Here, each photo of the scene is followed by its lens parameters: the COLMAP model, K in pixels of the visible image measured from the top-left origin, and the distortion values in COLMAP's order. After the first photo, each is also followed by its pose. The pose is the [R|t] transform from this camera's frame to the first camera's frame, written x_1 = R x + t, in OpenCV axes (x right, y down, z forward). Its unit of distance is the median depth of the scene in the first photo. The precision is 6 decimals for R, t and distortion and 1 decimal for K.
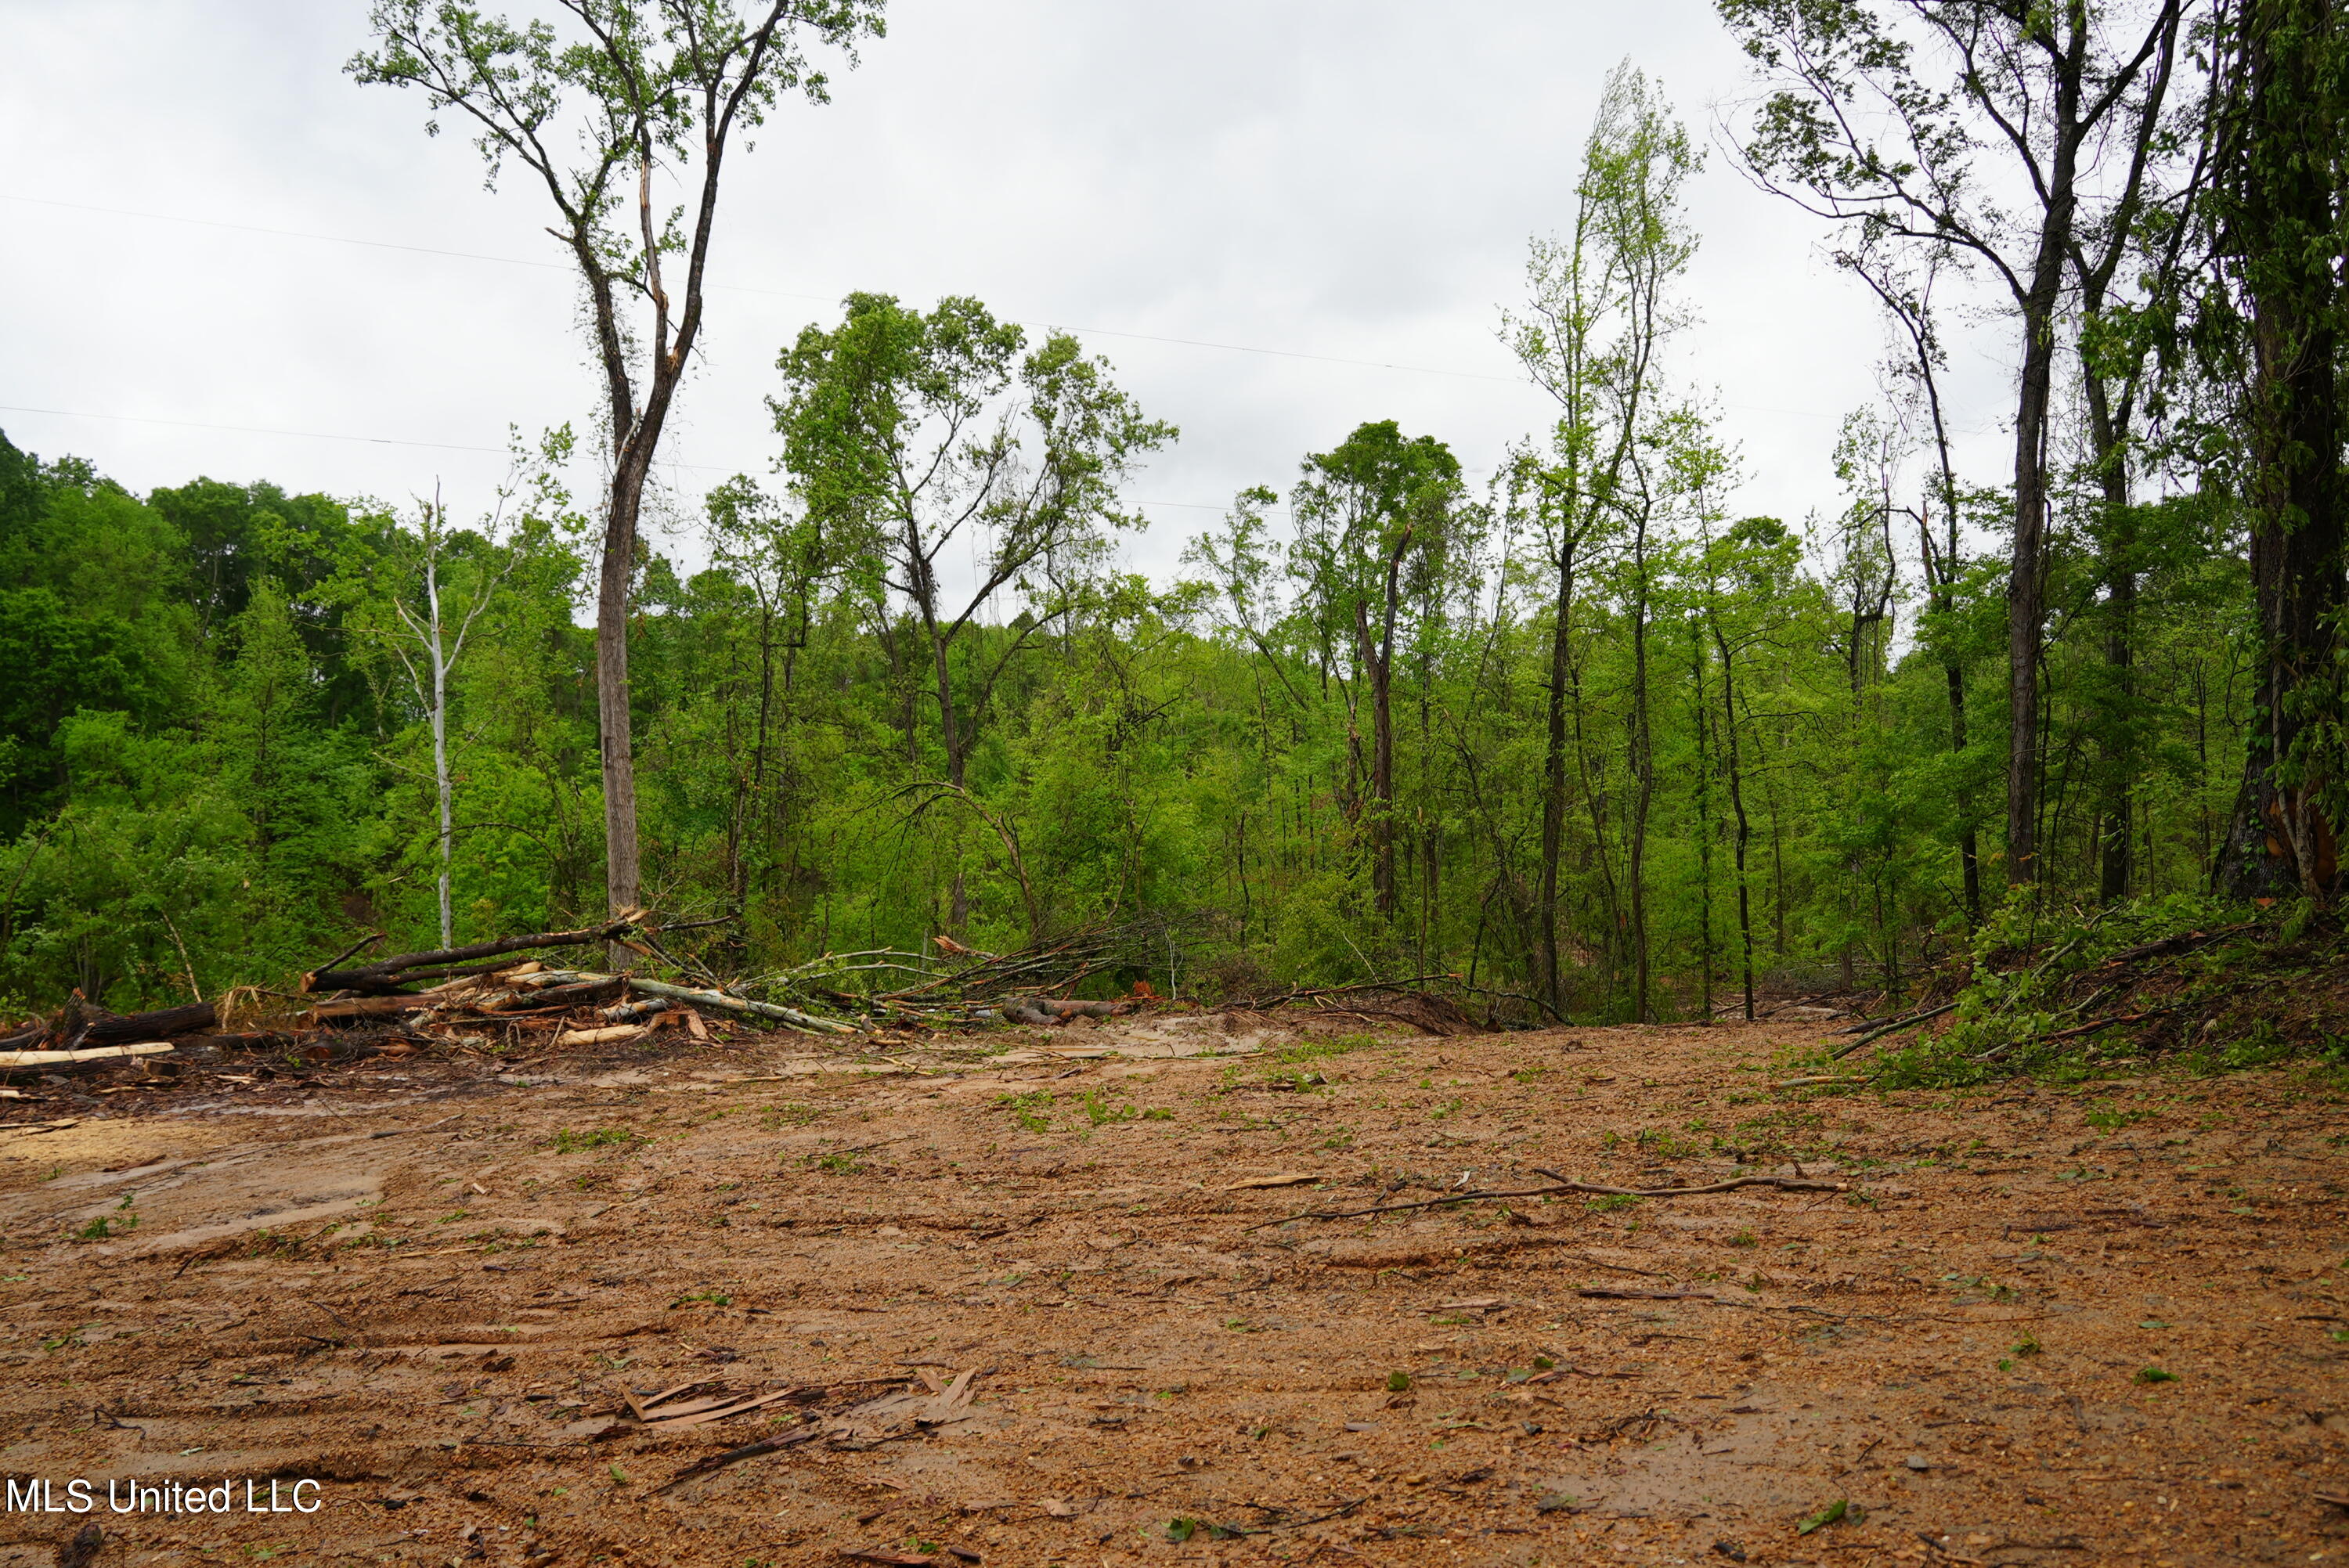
lens RADIAL K [[1964.2, 0, 1174.5], [0, 1964.2, 784.0], [0, 0, 1]] dist [-0.000019, 0.046169]
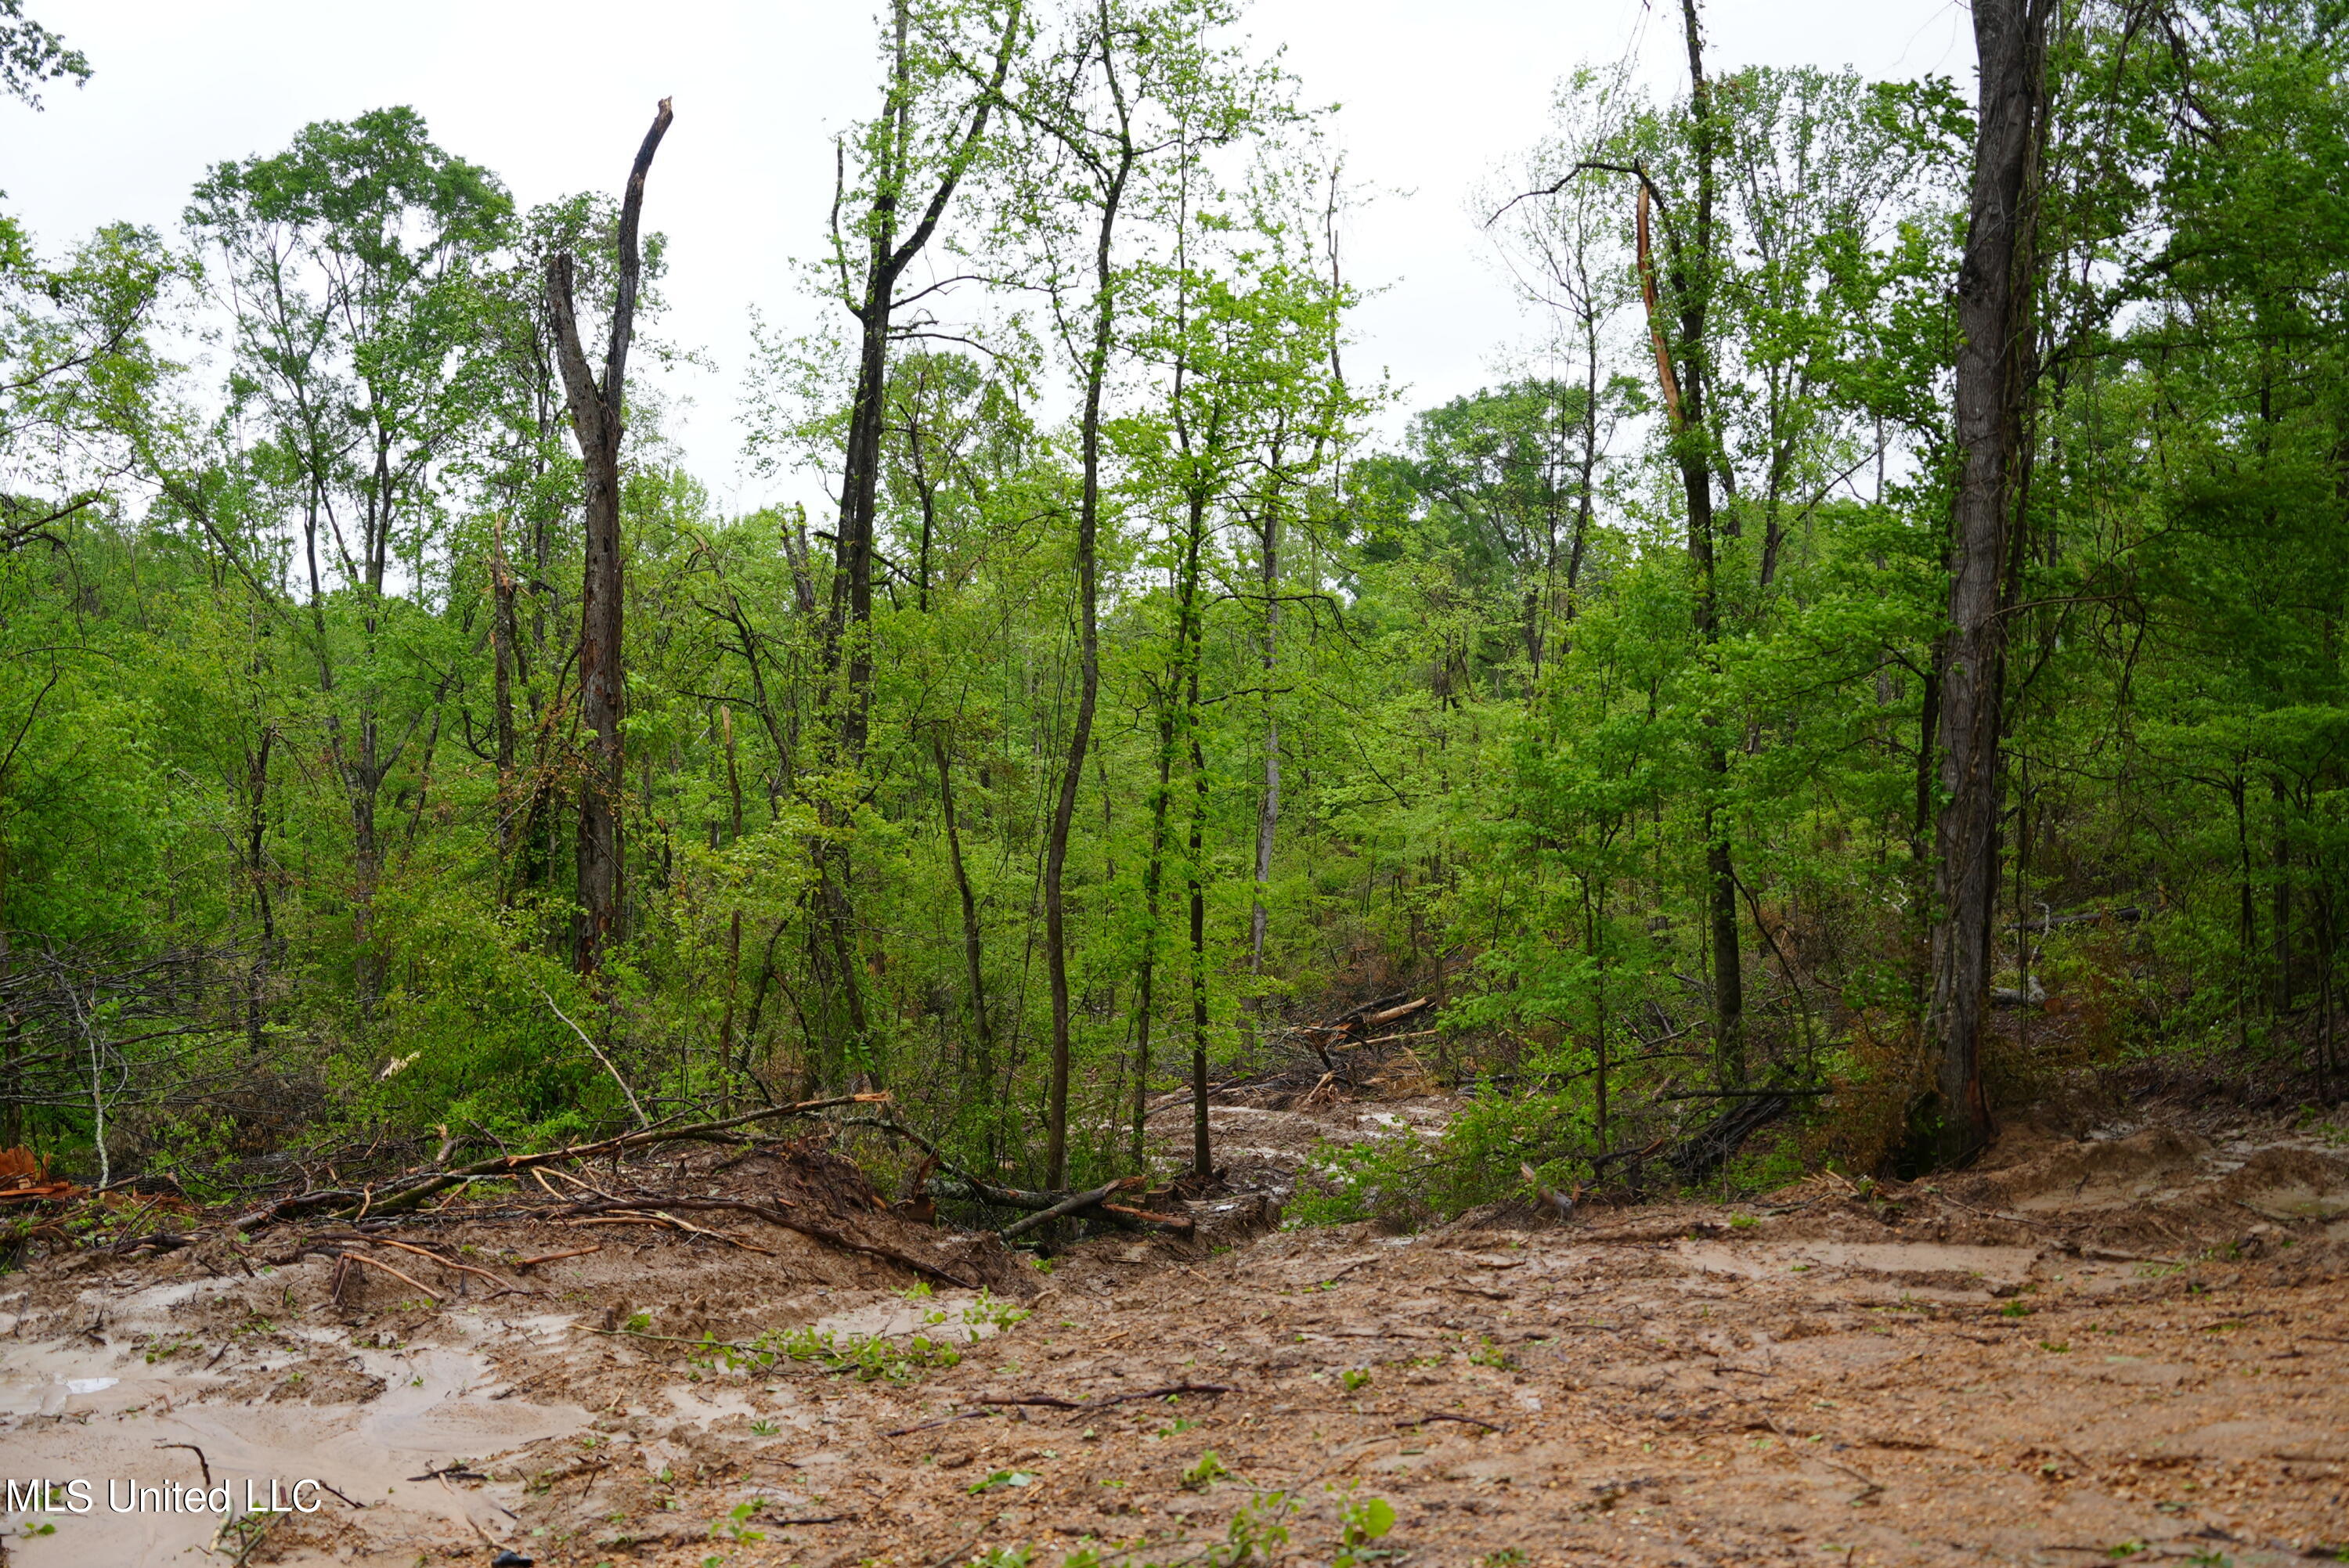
lens RADIAL K [[2603.7, 0, 1174.5], [0, 2603.7, 784.0], [0, 0, 1]] dist [0.022152, 0.067333]
pose [[0.918596, 0.006466, 0.395145, -0.014201], [-0.007604, 0.999970, 0.001314, 0.025985], [-0.395125, -0.004212, 0.918618, 0.409061]]
